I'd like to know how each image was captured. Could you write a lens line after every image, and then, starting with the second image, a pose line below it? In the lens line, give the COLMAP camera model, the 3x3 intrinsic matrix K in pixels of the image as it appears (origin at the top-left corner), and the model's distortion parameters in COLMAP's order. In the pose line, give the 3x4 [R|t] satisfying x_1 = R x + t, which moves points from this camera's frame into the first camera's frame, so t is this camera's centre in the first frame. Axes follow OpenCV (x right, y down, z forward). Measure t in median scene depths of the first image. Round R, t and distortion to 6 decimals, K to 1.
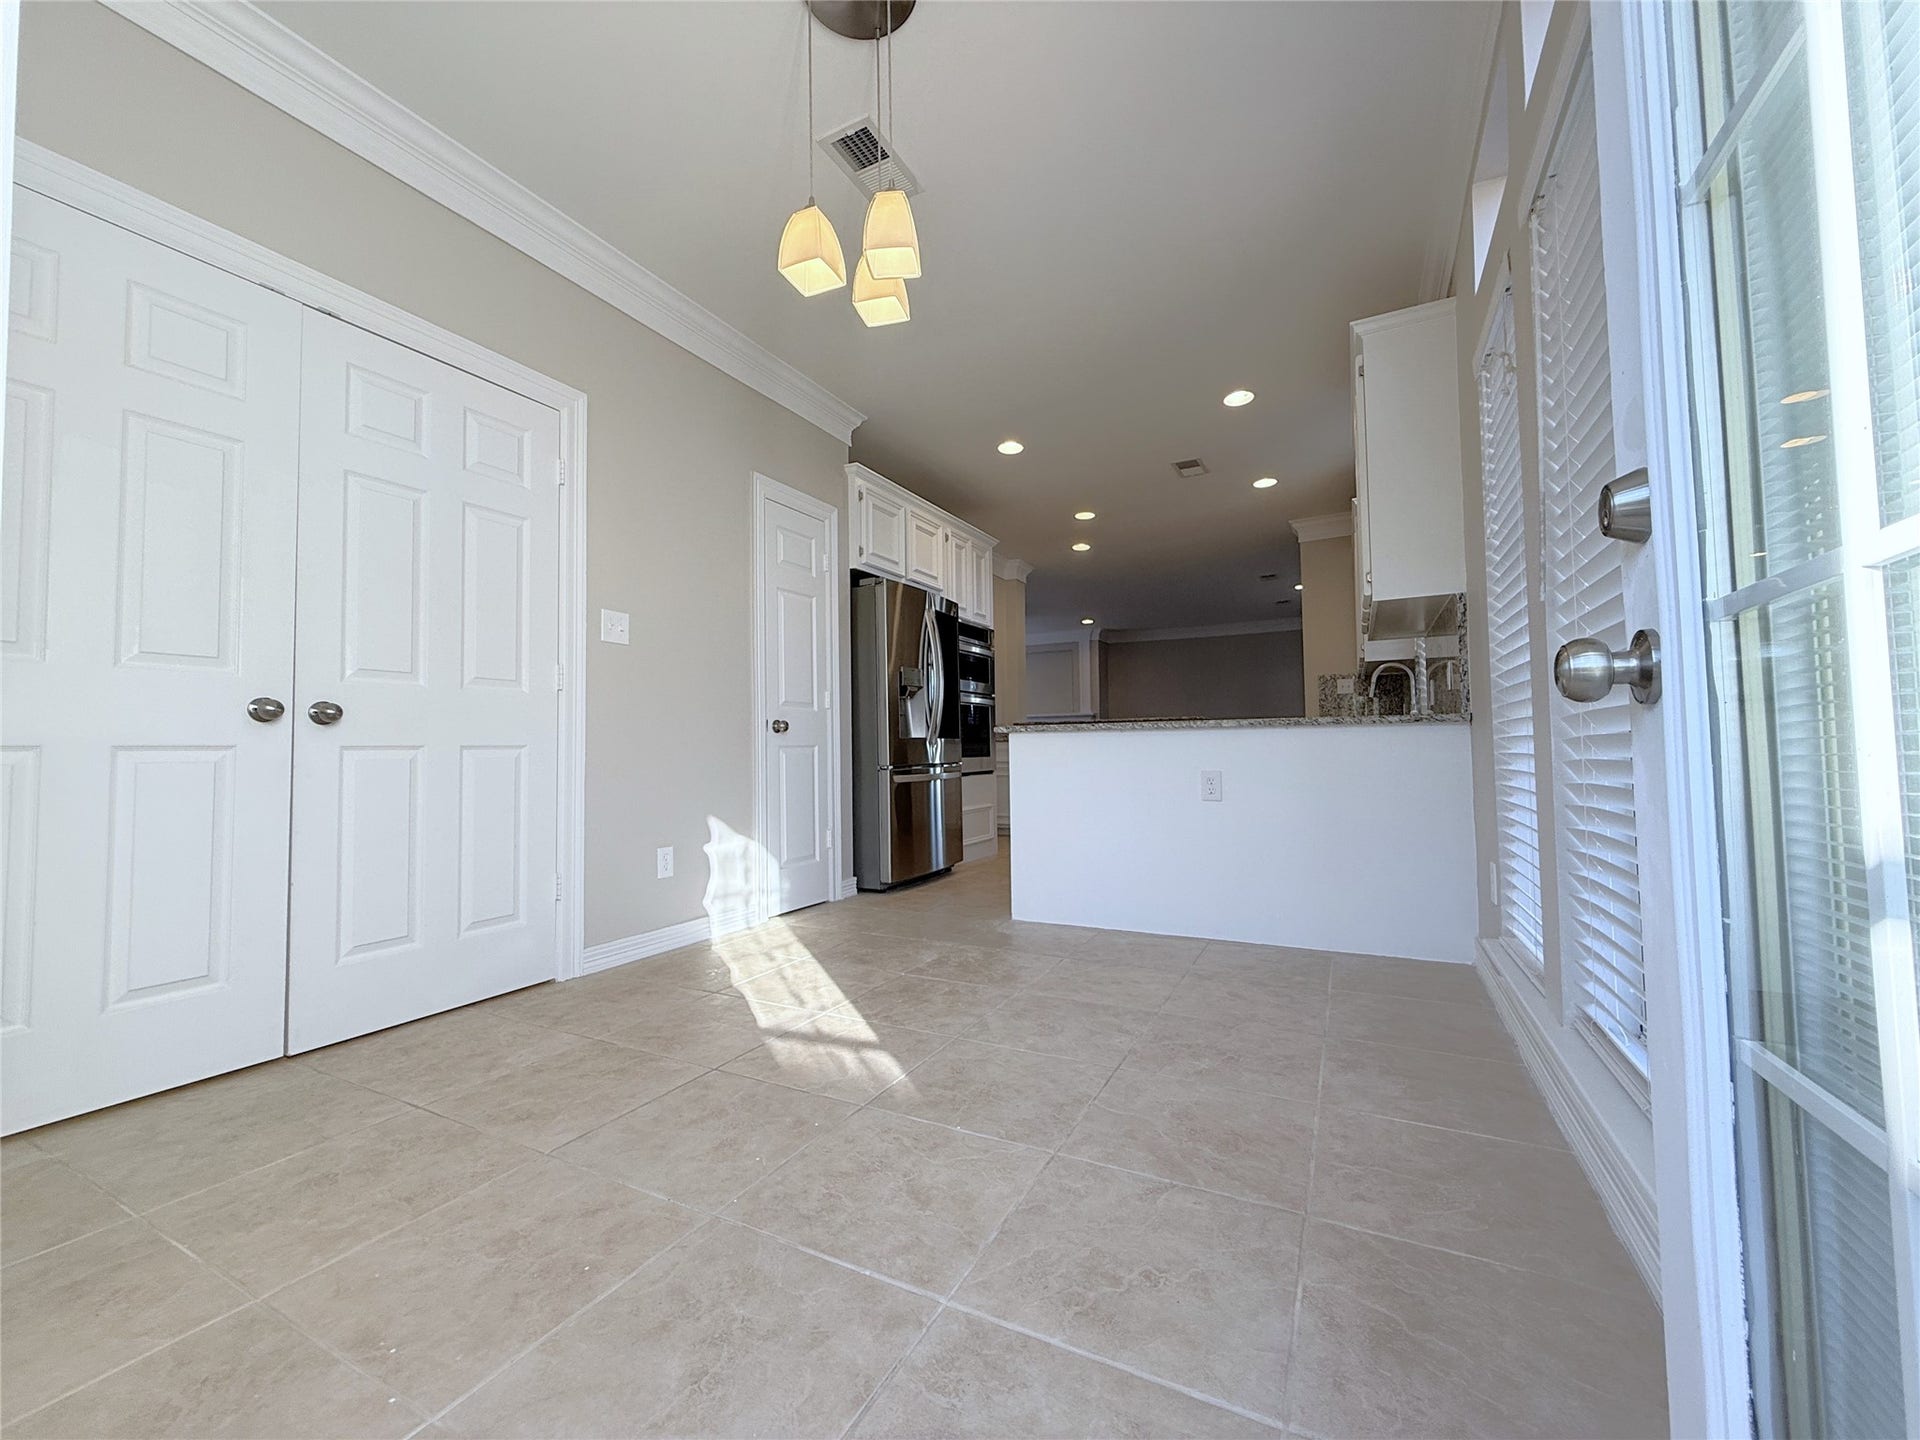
lens RADIAL K [[766.9, 0, 962.3], [0, 766.9, 721.2], [0, 0, 1]] dist [0.002501, 0.000402]
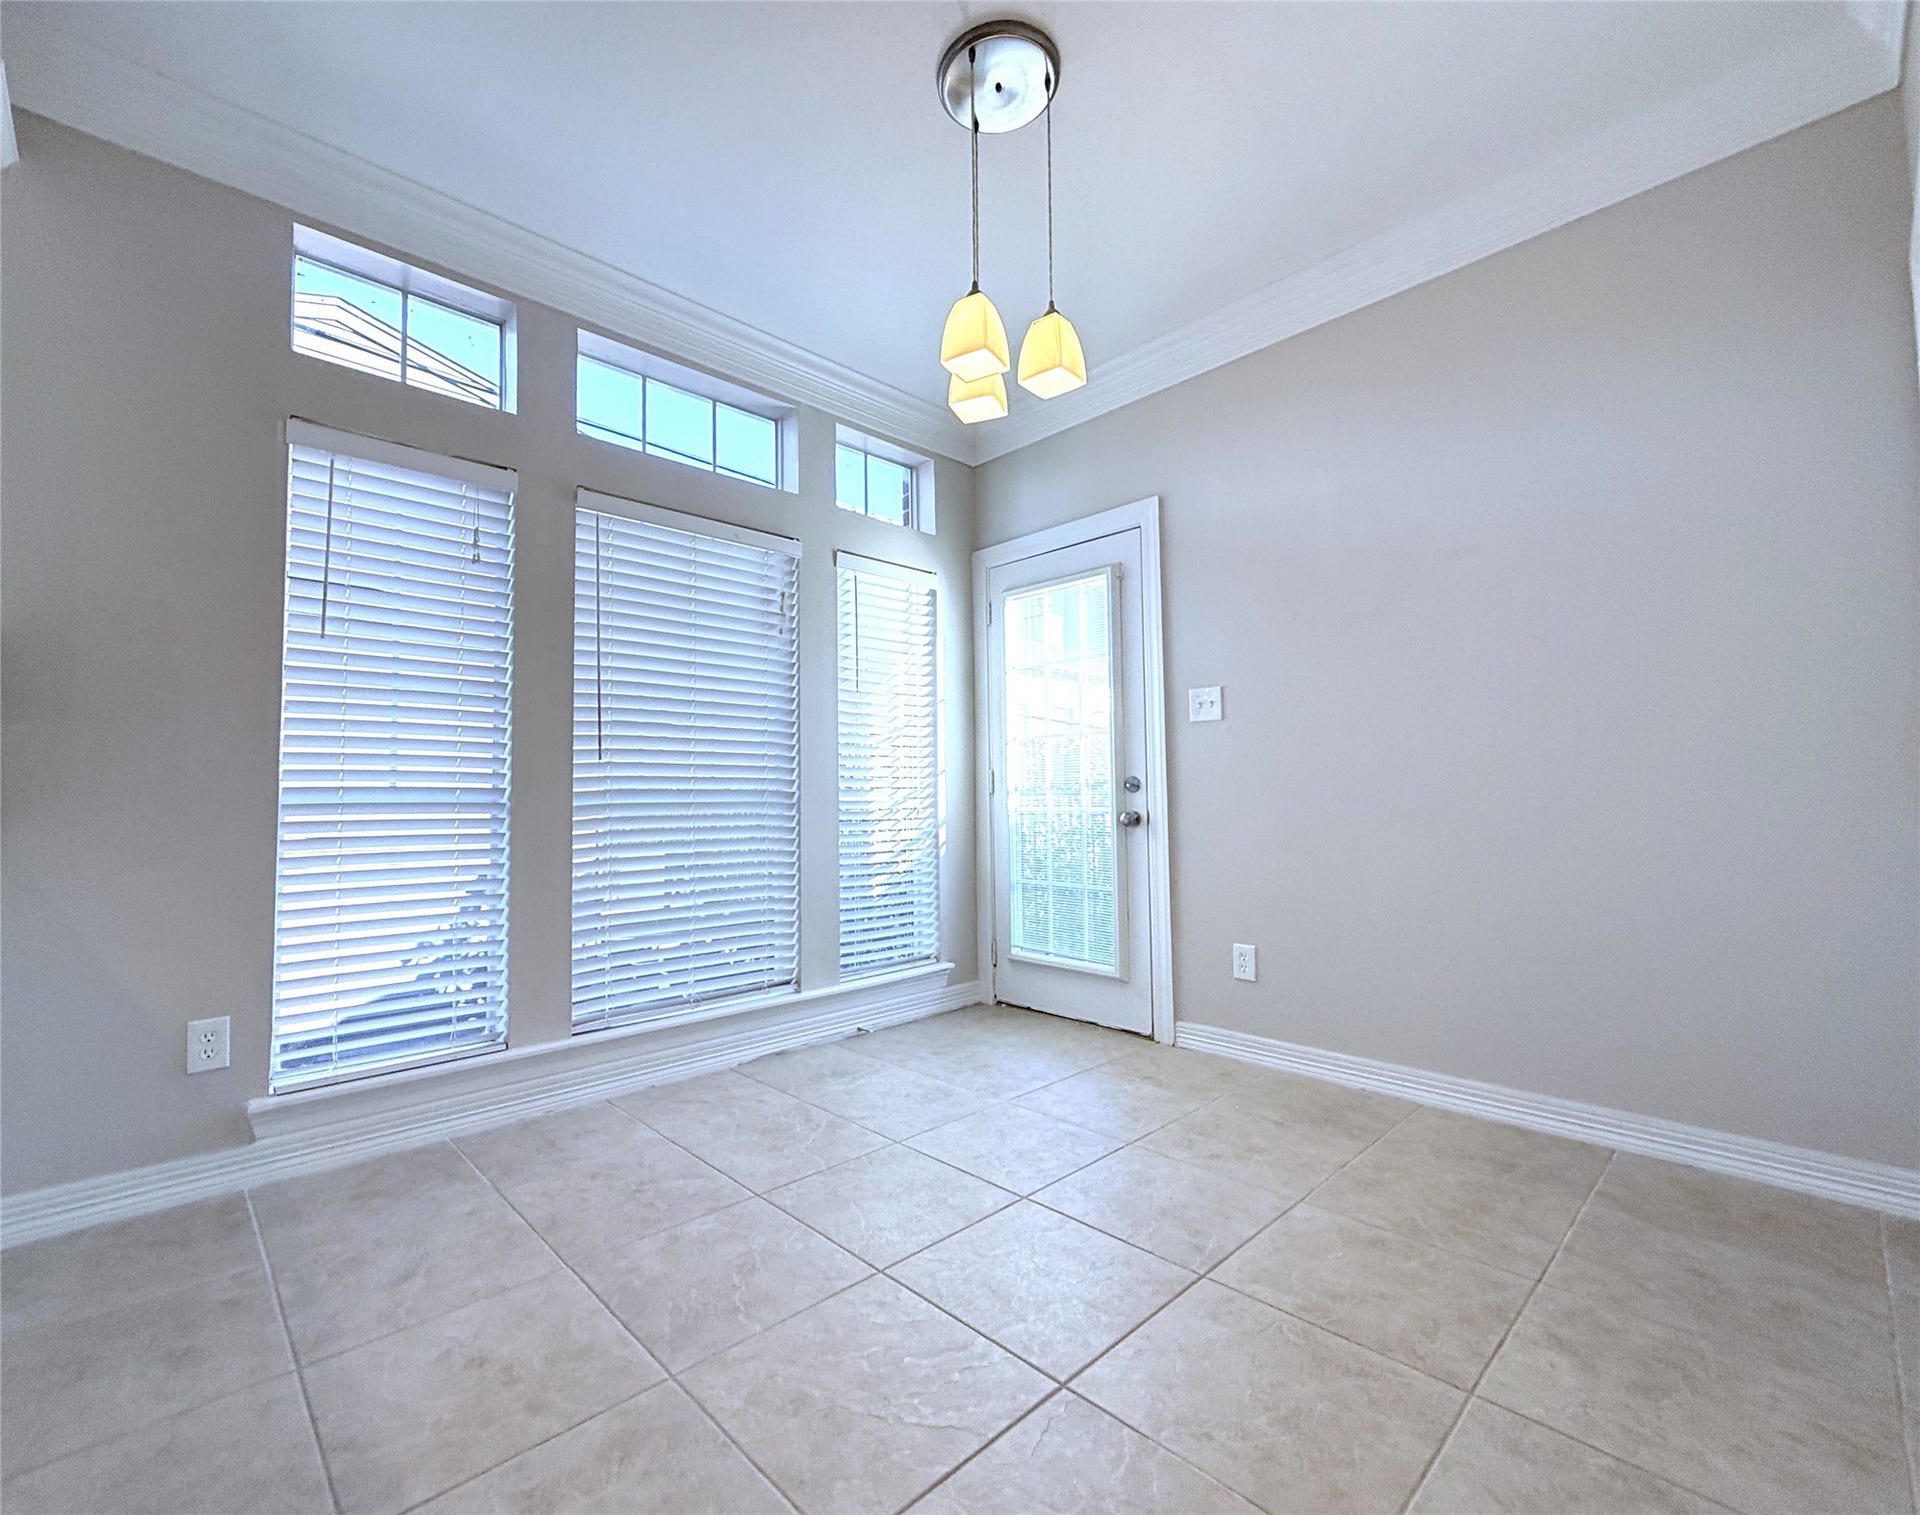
lens RADIAL K [[833.1, 0, 948.1], [0, 833.1, 747.2], [0, 0, 1]] dist [0.000996, 0.000058]
pose [[-0.952503, 0.041956, 0.301626, -0.383940], [0.011785, 0.994800, -0.101159, 0.004154], [-0.304302, -0.092799, -0.948045, 2.090611]]
